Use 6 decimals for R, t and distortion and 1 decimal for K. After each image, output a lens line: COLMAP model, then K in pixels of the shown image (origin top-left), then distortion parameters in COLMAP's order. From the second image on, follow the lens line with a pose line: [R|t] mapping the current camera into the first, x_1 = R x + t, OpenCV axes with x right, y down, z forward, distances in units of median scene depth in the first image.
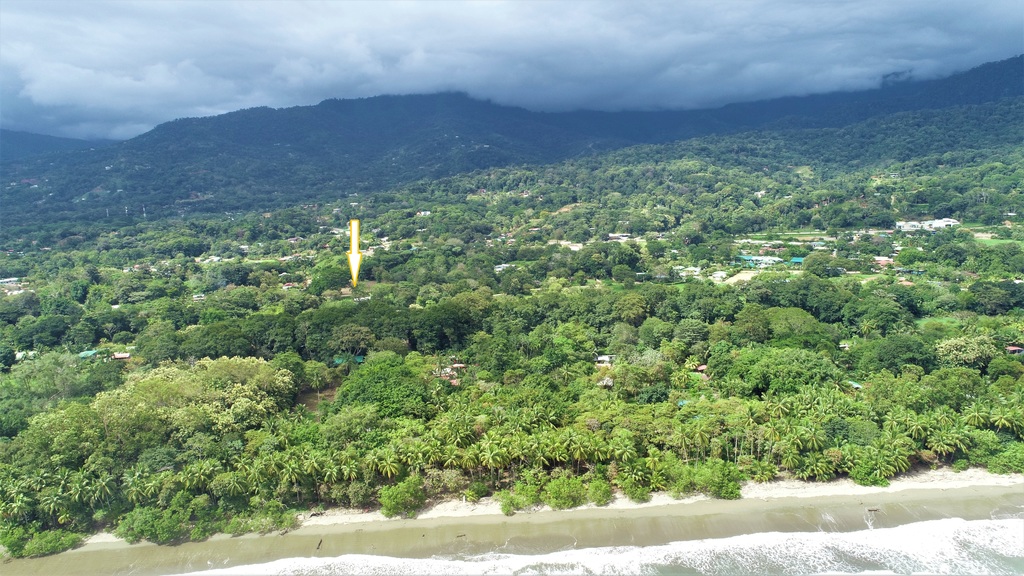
lens RADIAL K [[697.3, 0, 511.3], [0, 697.3, 295.4], [0, 0, 1]] dist [-0.001680, 0.000709]
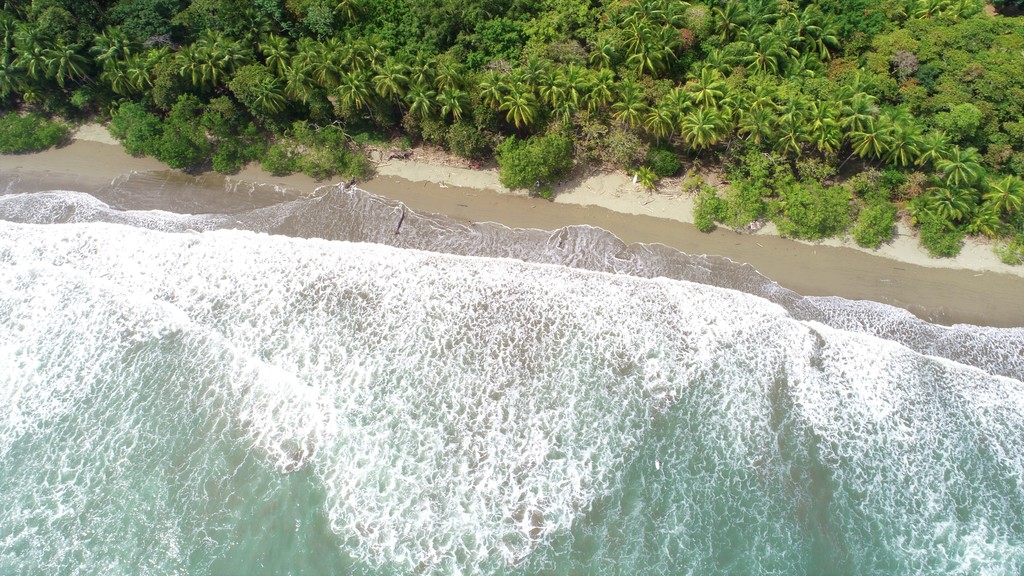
lens RADIAL K [[697.3, 0, 511.3], [0, 697.3, 295.4], [0, 0, 1]] dist [-0.001680, 0.000709]
pose [[0.970594, 0.221896, -0.093328, -0.094248], [-0.075723, 0.649452, 0.756623, -0.087751], [0.228504, -0.727307, 0.647156, 0.523039]]
